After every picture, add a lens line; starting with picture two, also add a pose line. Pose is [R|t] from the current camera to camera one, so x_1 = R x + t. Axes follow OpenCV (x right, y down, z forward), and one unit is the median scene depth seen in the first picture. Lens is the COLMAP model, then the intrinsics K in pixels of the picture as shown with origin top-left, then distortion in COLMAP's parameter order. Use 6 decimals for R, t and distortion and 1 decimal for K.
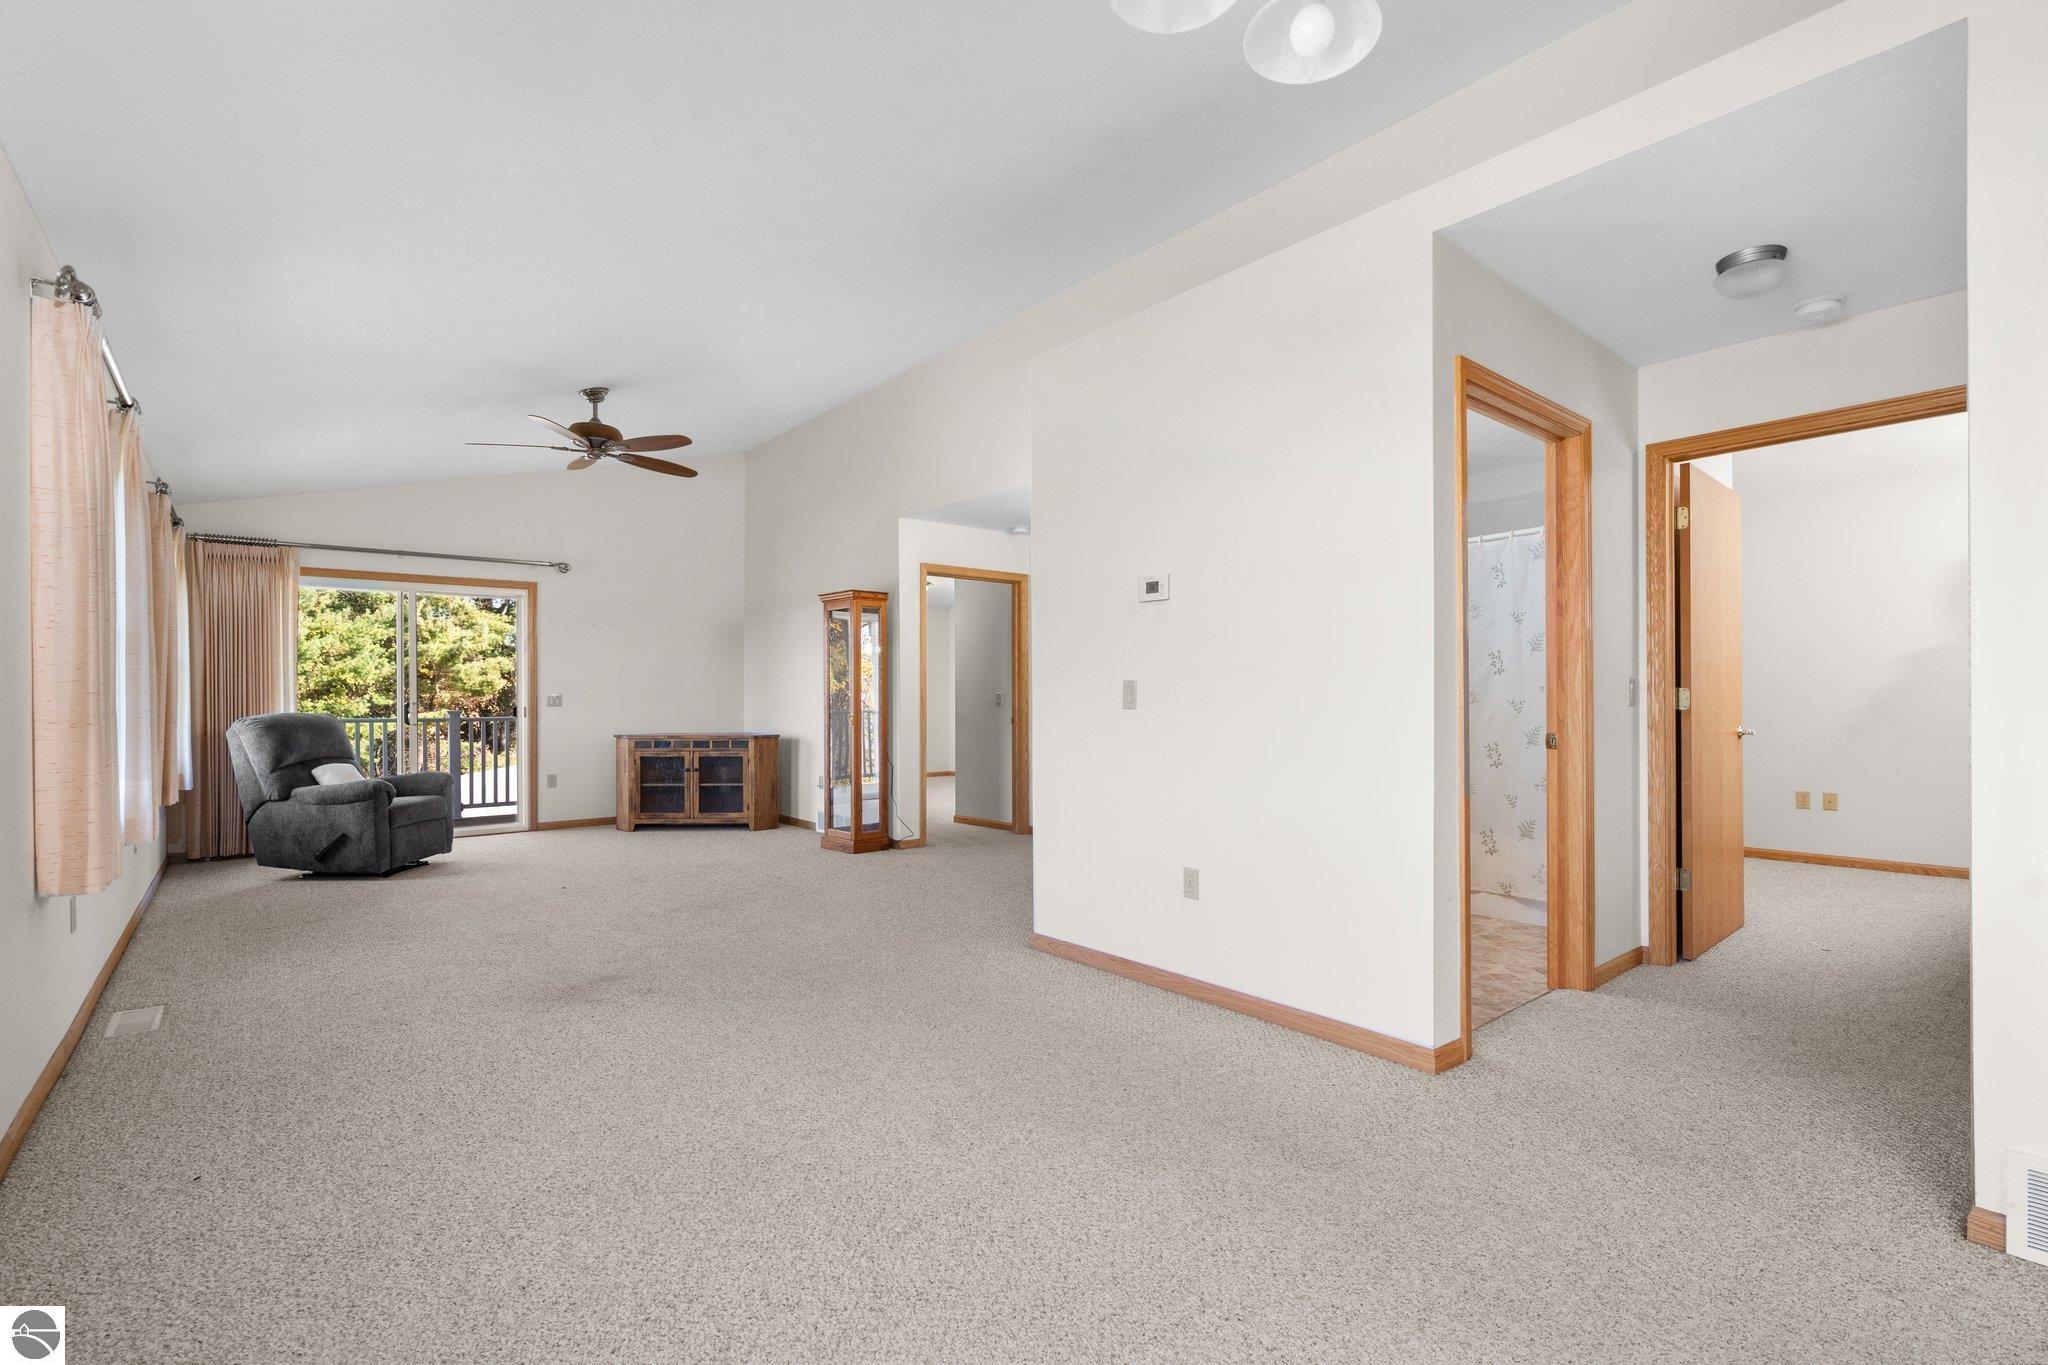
lens RADIAL K [[941.2, 0, 1041.1], [0, 941.2, 707.6], [0, 0, 1]] dist [-0.002802, -0.000912]
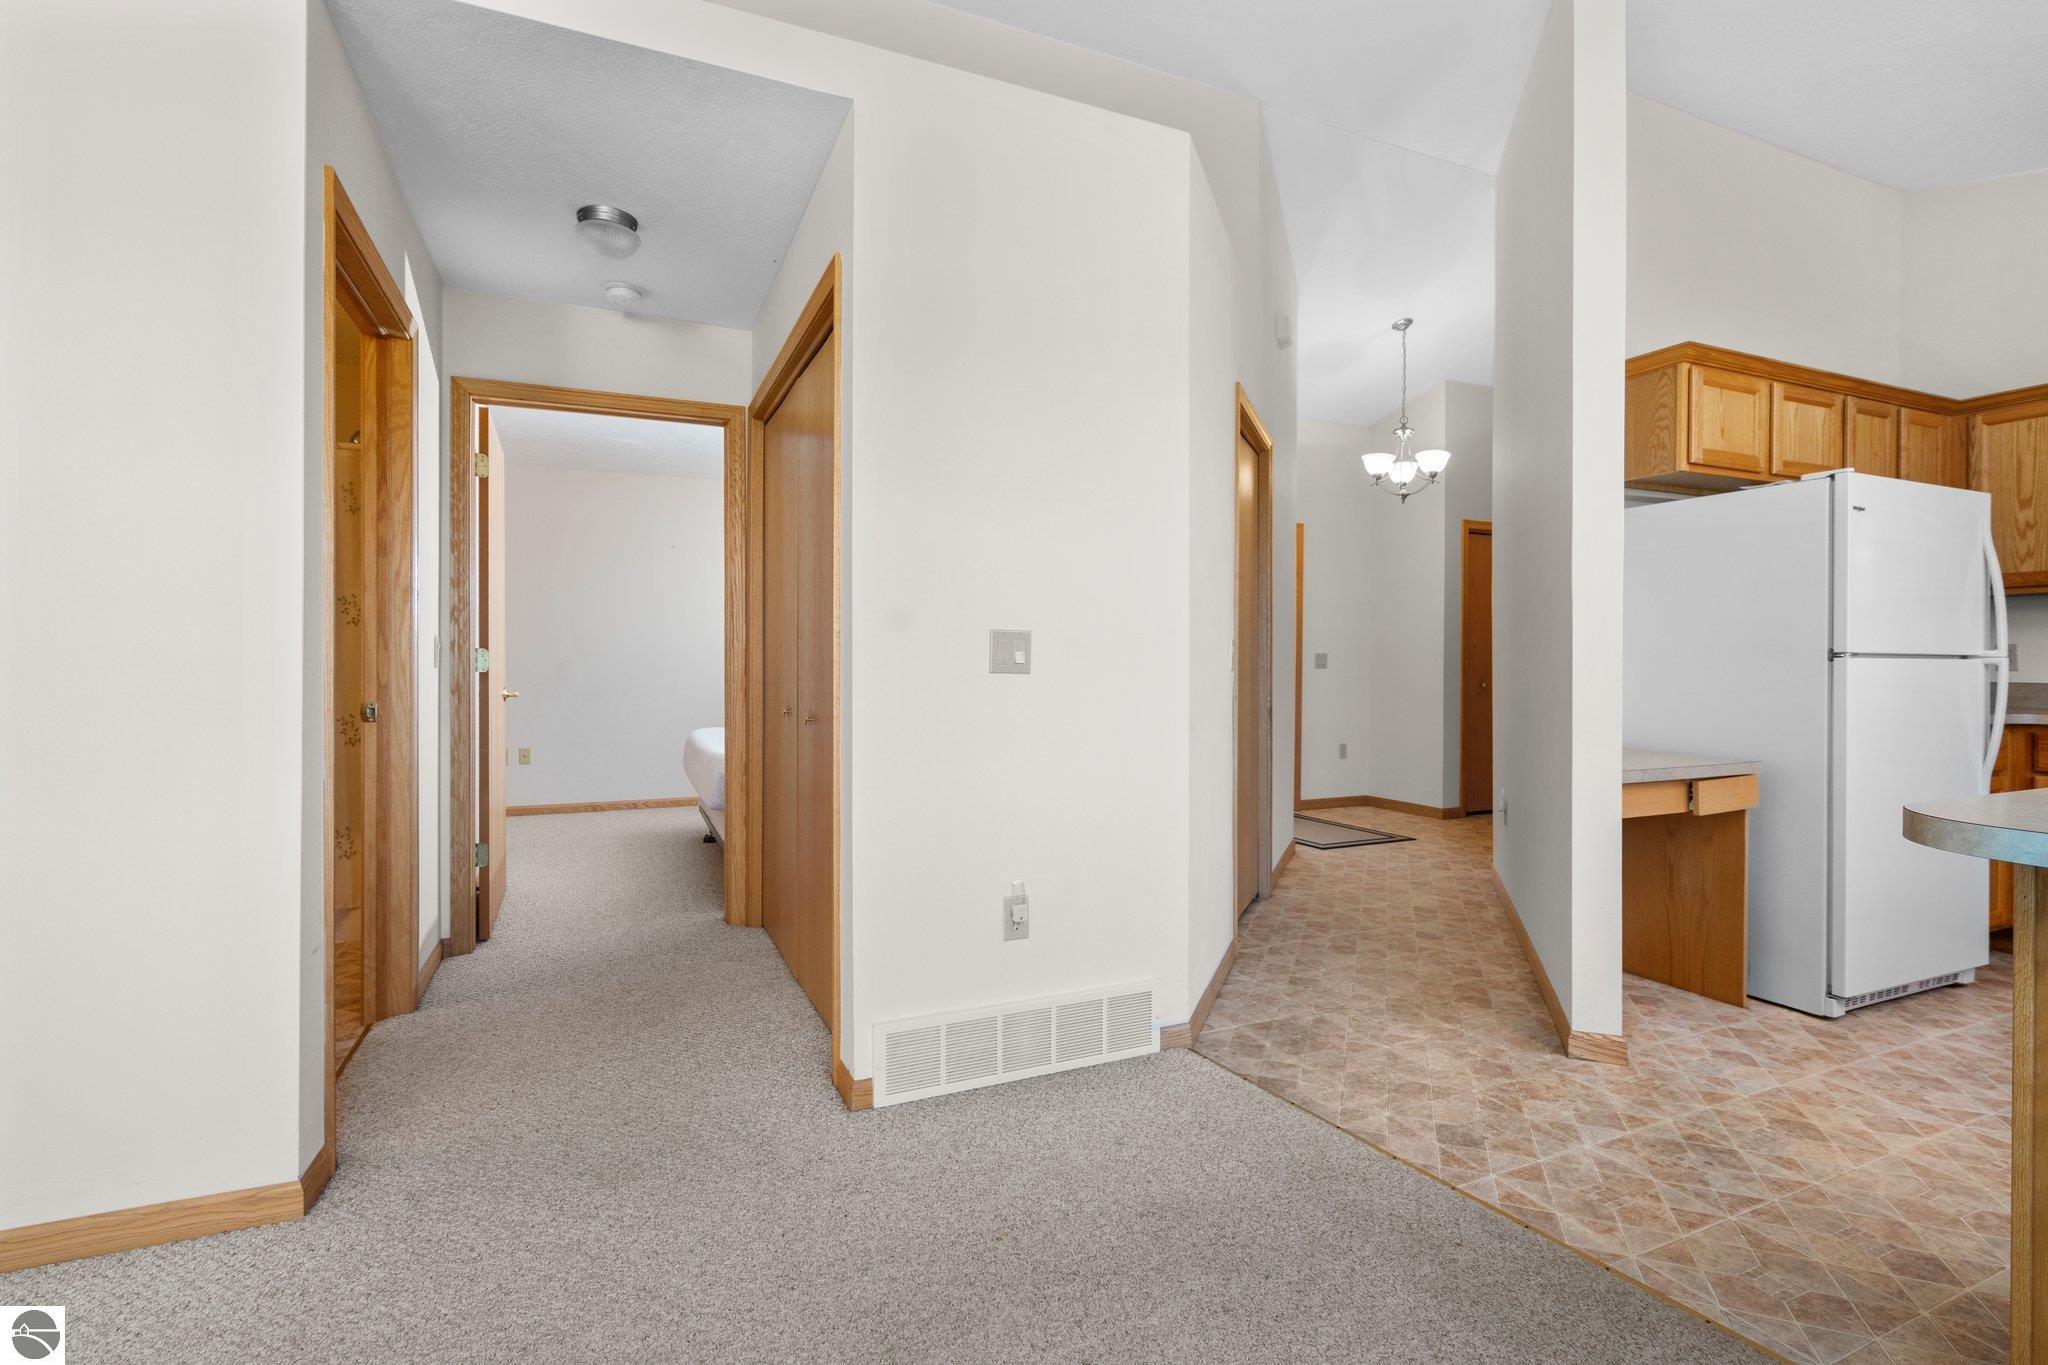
lens RADIAL K [[941.2, 0, 1024.7], [0, 941.2, 662.3], [0, 0, 1]] dist [-0.002802, -0.000912]
pose [[0.282620, 0.006555, 0.959209, -0.167791], [0.000700, 0.999975, -0.007040, 0.000941], [-0.959232, 0.002661, 0.282609, 0.671895]]
